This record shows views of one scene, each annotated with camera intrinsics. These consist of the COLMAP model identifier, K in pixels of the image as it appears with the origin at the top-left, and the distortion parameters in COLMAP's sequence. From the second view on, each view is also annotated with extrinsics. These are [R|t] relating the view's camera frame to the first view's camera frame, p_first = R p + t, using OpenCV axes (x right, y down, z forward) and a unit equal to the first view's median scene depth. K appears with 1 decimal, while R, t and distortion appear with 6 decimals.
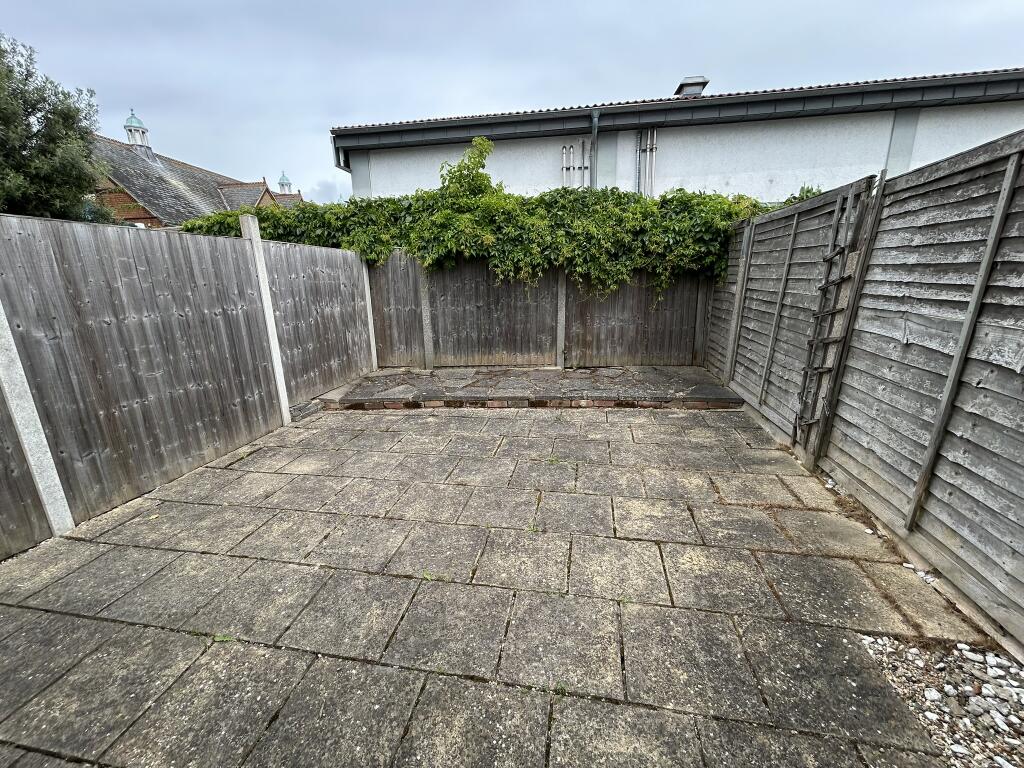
lens RADIAL K [[415.0, 0, 507.0], [0, 415.0, 385.4], [0, 0, 1]] dist [-0.000784, -0.000186]
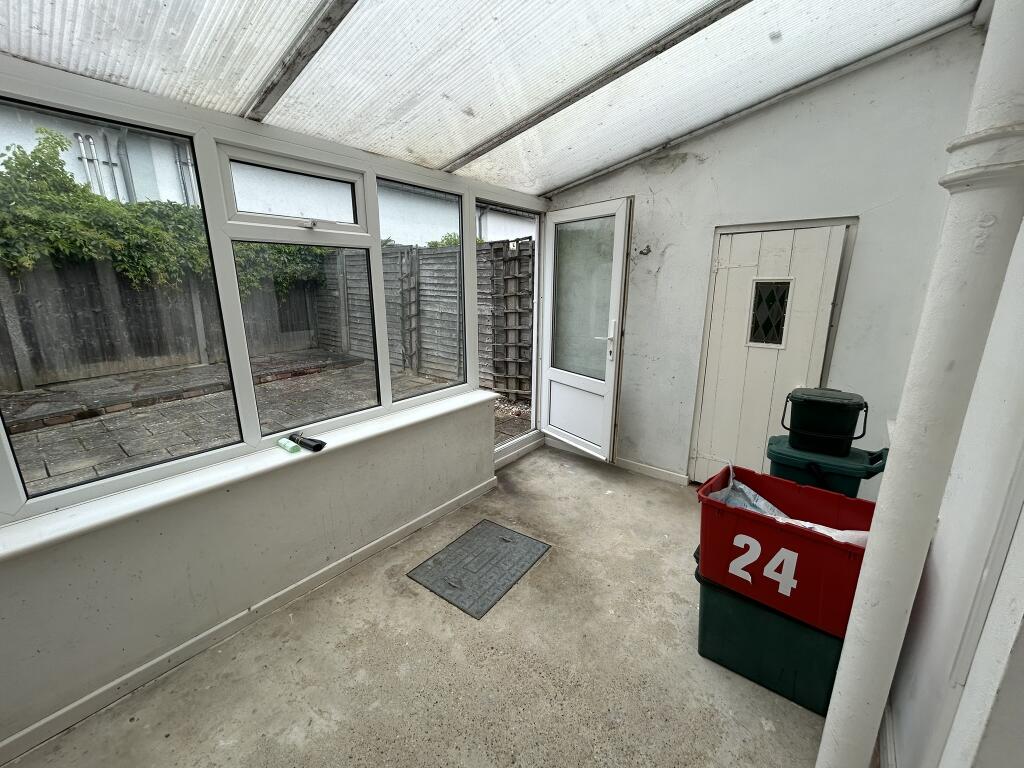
lens RADIAL K [[415.0, 0, 507.0], [0, 415.0, 385.4], [0, 0, 1]] dist [-0.000784, -0.000186]
pose [[0.473723, -0.187598, 0.860461, -1.040569], [0.202928, 0.974009, 0.100632, 0.146917], [-0.856975, 0.126940, 0.499479, -0.547986]]
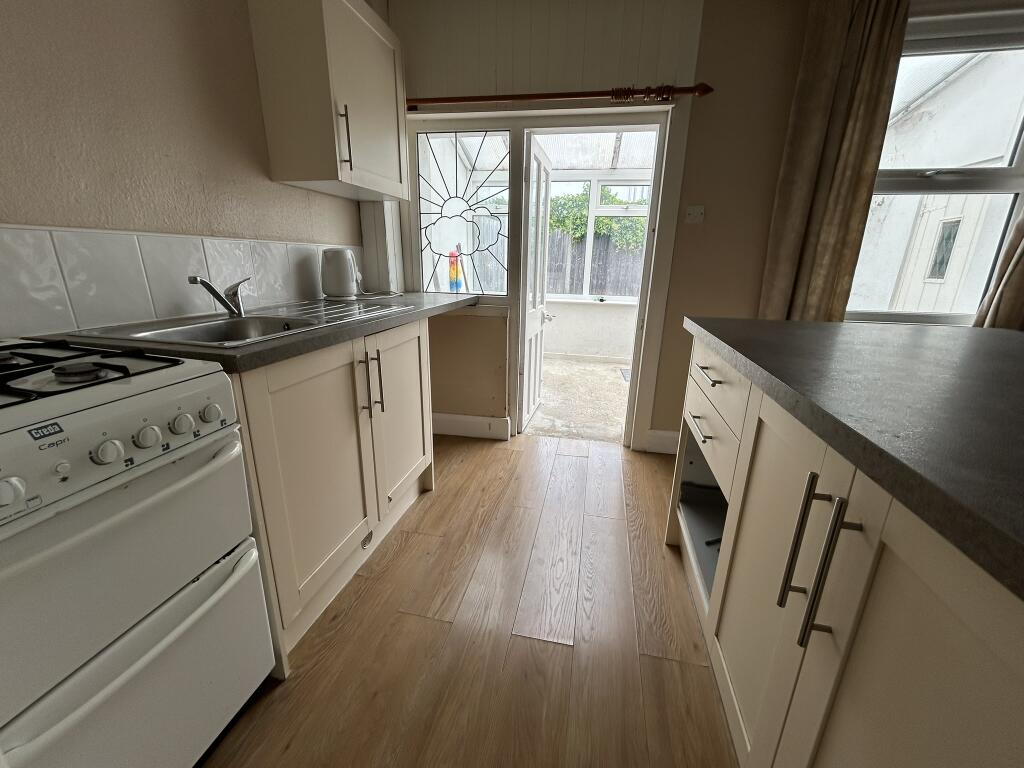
lens RADIAL K [[415.0, 0, 507.0], [0, 415.0, 385.4], [0, 0, 1]] dist [-0.000784, -0.000186]
pose [[0.998853, 0.047314, 0.007314, -0.997765], [-0.047610, 0.997724, 0.047749, 0.564405], [-0.005038, -0.048042, 0.998833, -1.718138]]
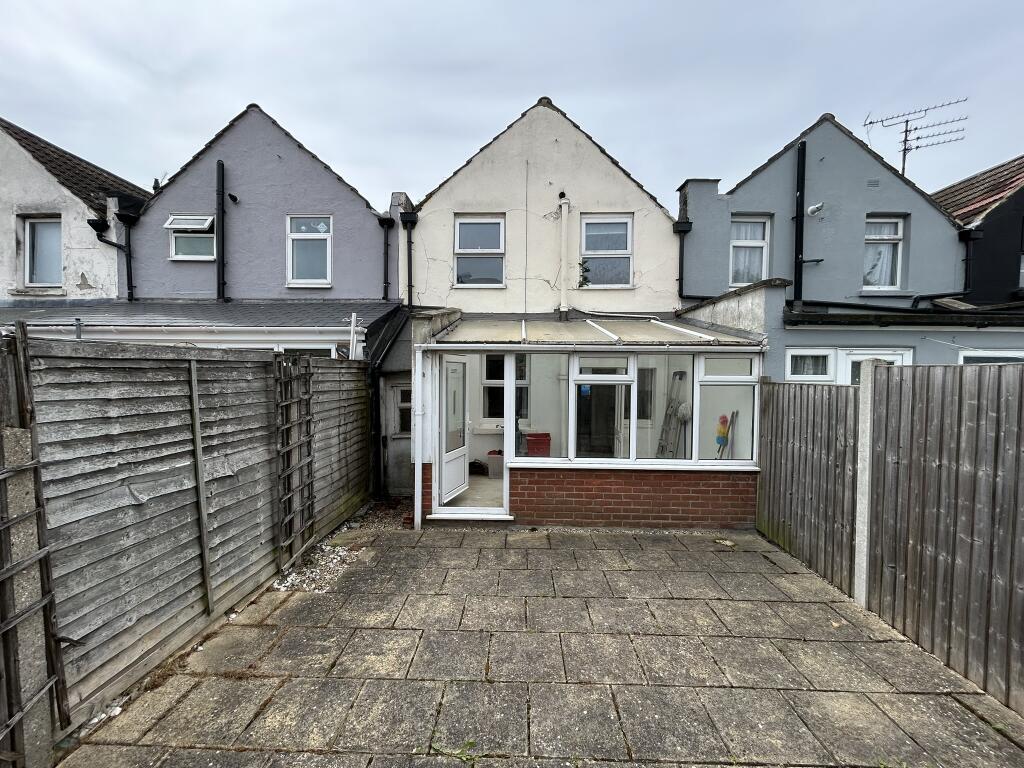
lens RADIAL K [[415.0, 0, 507.0], [0, 415.0, 385.4], [0, 0, 1]] dist [-0.000784, -0.000186]
pose [[-0.986290, 0.029581, -0.162348, 0.168524], [-0.017464, 0.959568, 0.280933, -0.586943], [0.164095, 0.279917, -0.945896, 1.726308]]
